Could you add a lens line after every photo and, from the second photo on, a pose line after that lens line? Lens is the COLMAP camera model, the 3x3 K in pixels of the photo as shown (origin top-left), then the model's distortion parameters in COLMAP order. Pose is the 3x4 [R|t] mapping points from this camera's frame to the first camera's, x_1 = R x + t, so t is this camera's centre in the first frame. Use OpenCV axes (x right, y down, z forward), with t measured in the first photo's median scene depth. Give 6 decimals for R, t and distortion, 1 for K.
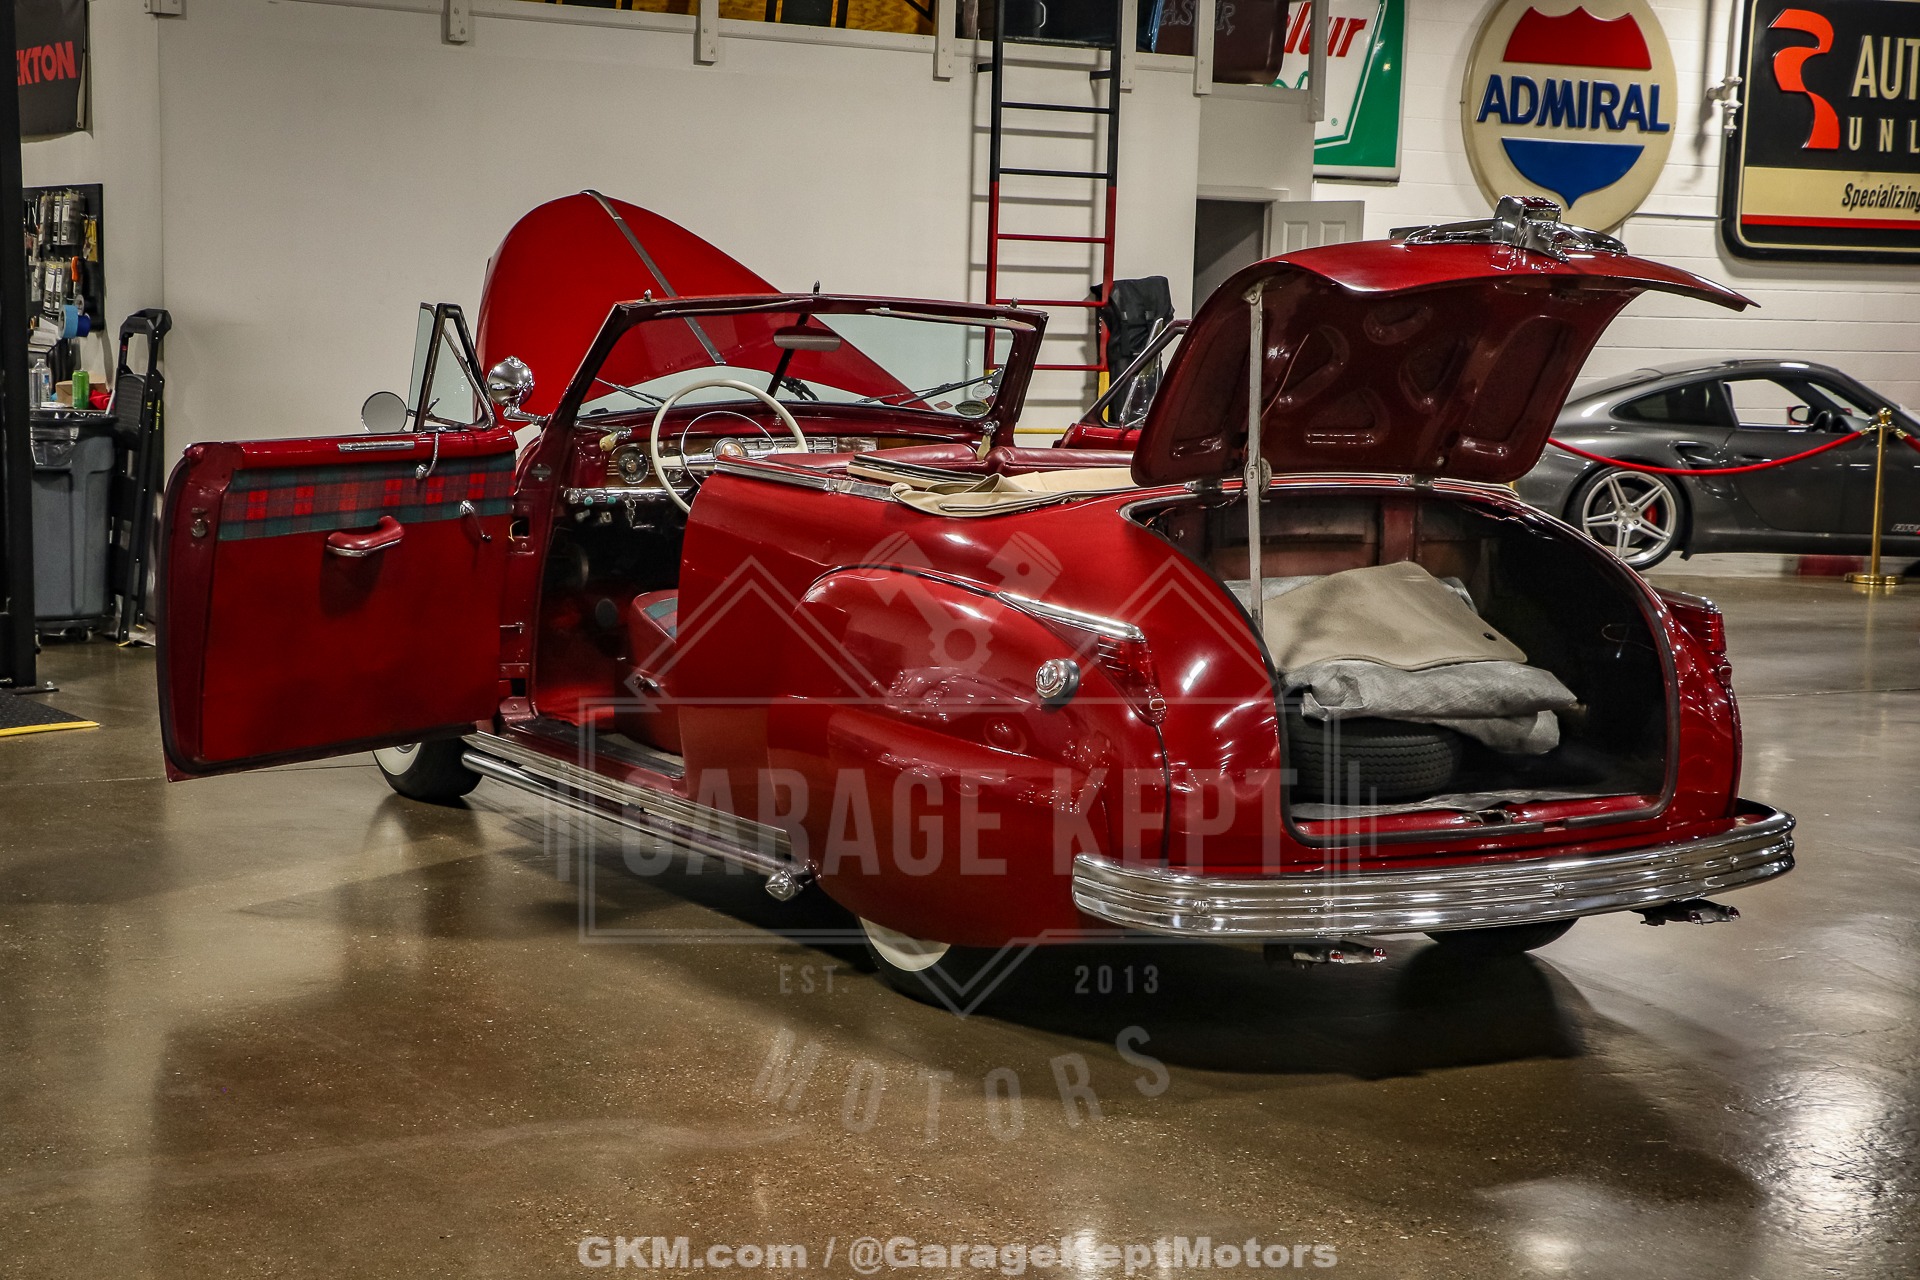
lens RADIAL K [[3916.3, 0, 948.5], [0, 3916.3, 650.6], [0, 0, 1]] dist [0.154739, 2.230249]
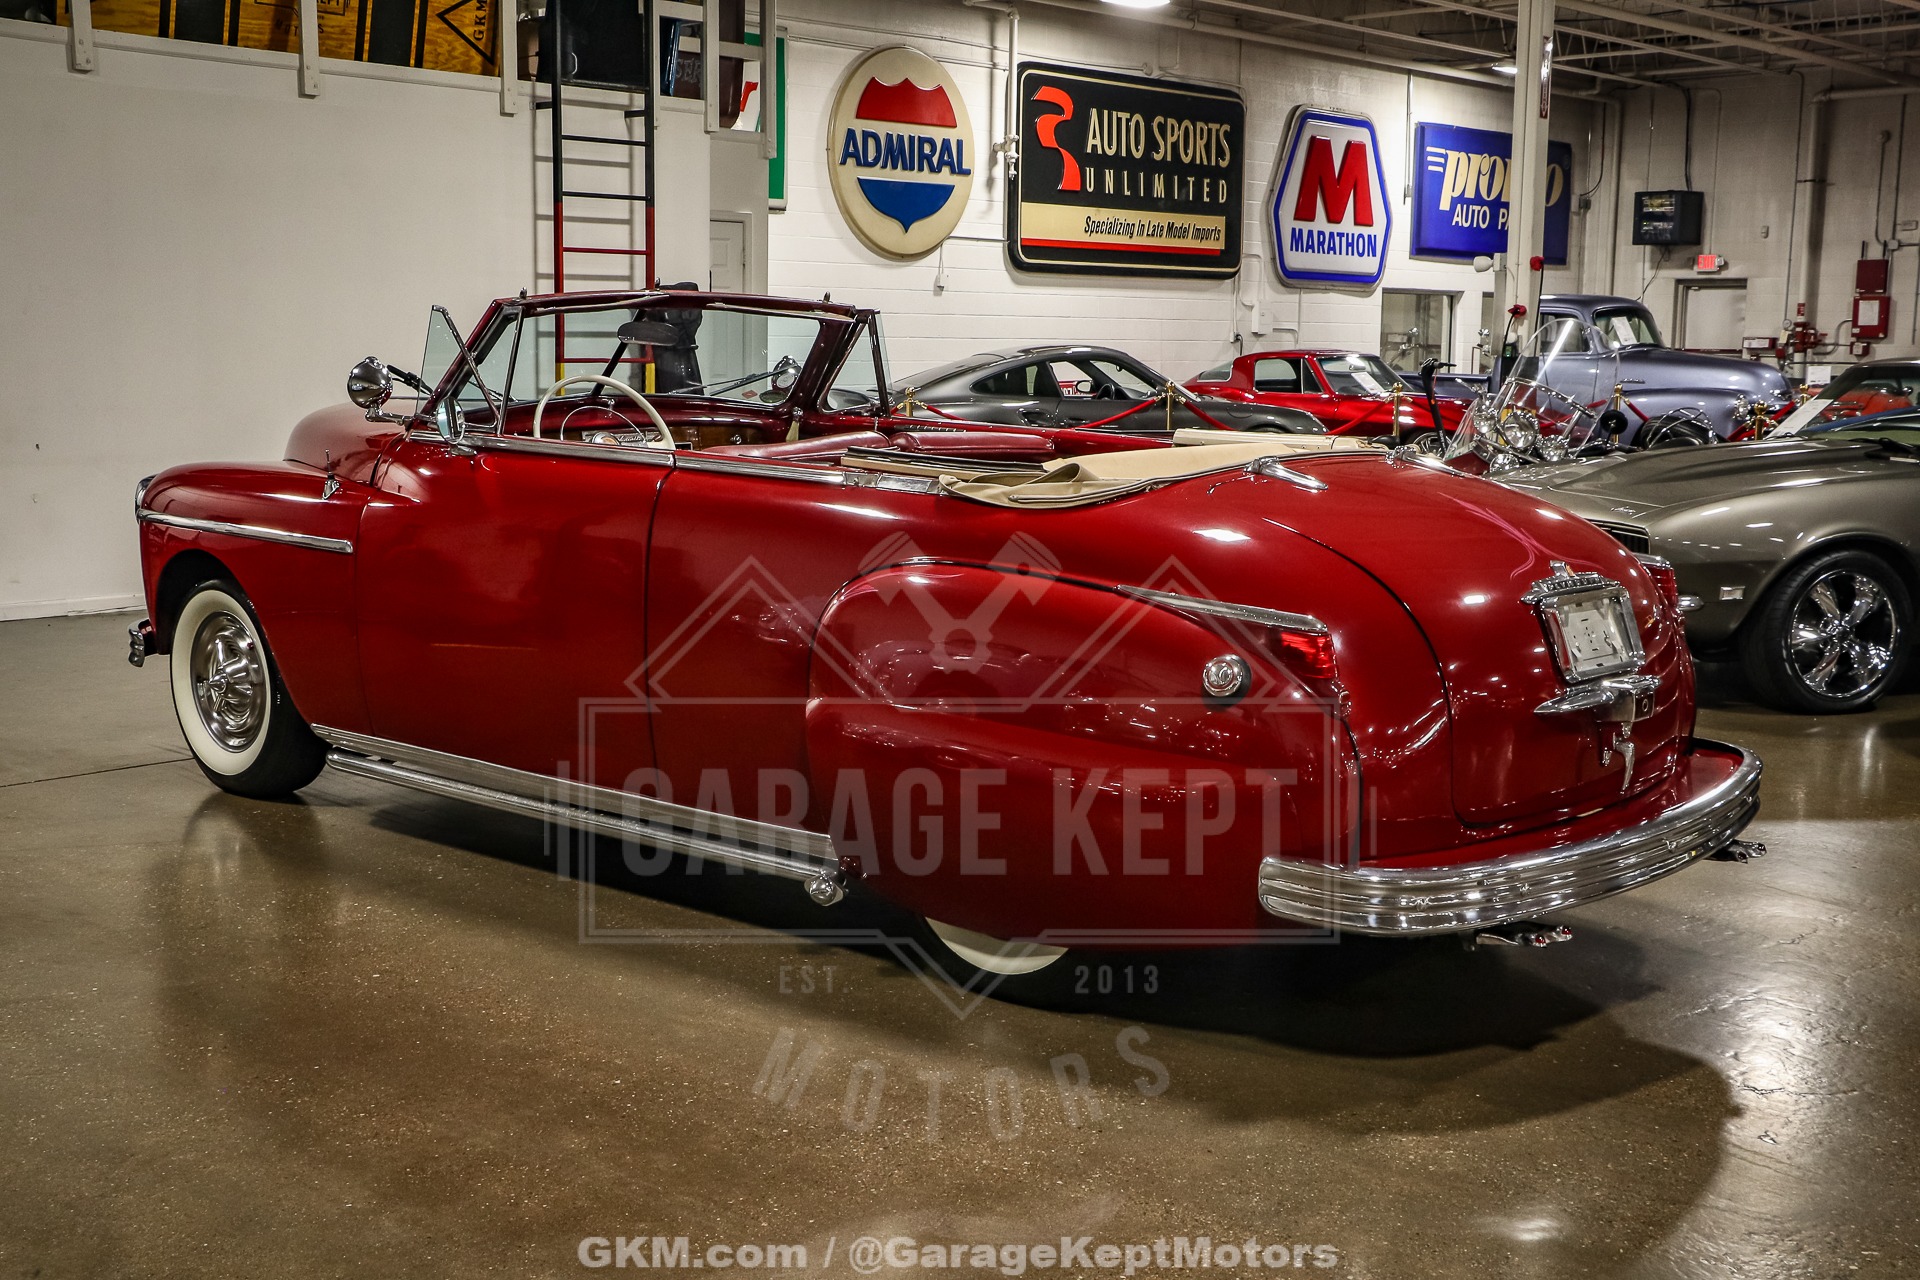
lens RADIAL K [[2618.9, 0, 992.6], [0, 2618.9, 638.3], [0, 0, 1]] dist [0.008496, 0.477072]
pose [[0.948800, -0.055603, 0.310944, -0.113872], [0.044919, 0.998131, 0.041423, -0.015789], [-0.312667, -0.025335, 0.949525, 0.207120]]
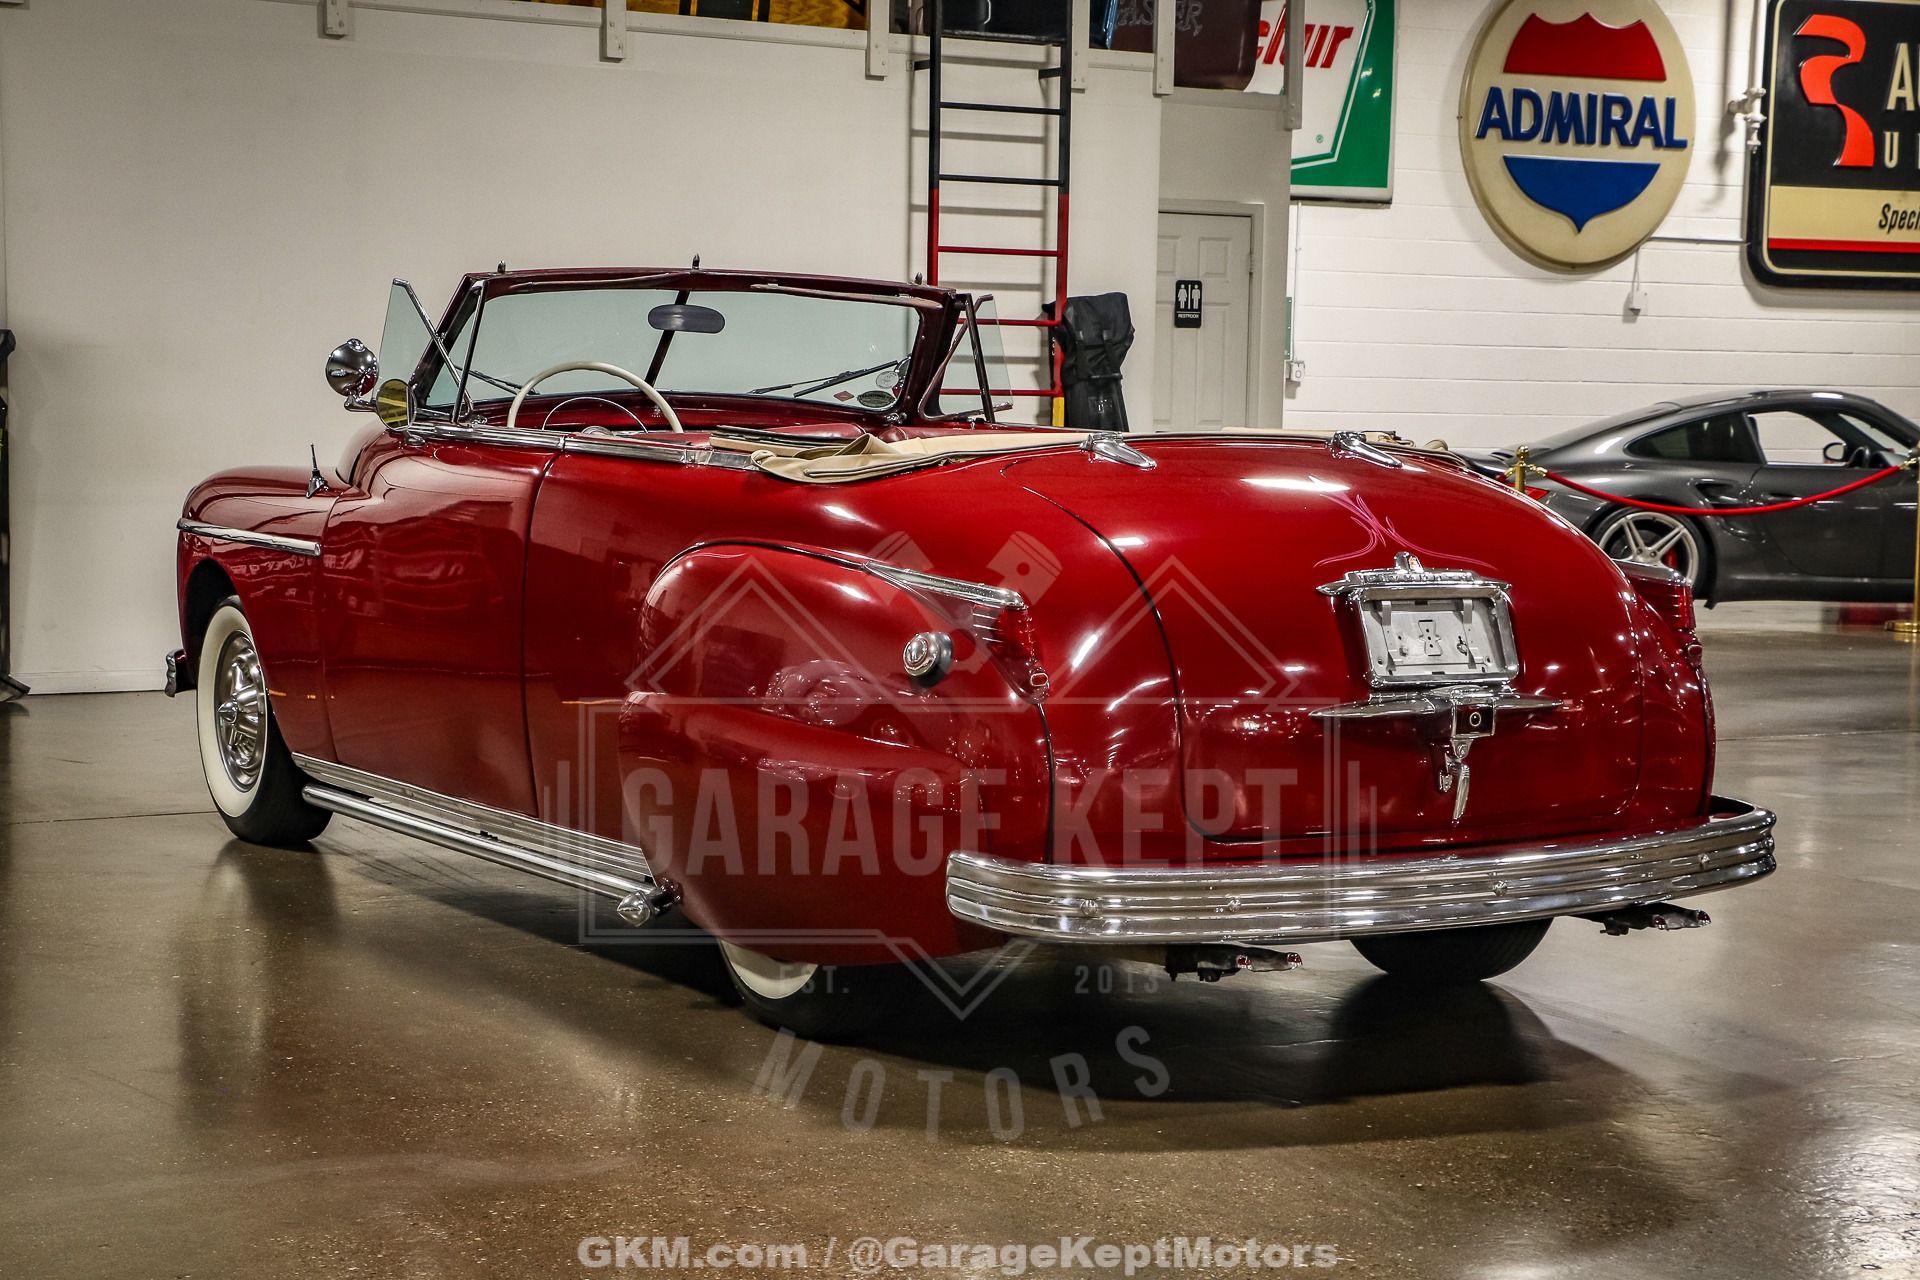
lens RADIAL K [[4181.3, 0, 952.7], [0, 4181.3, 638.3], [0, 0, 1]] dist [0.193743, 2.689407]
pose [[0.999929, -0.010905, -0.004737, 0.019129], [0.010733, 0.999333, -0.034903, 0.018443], [0.005114, 0.034850, 0.999379, 0.030606]]
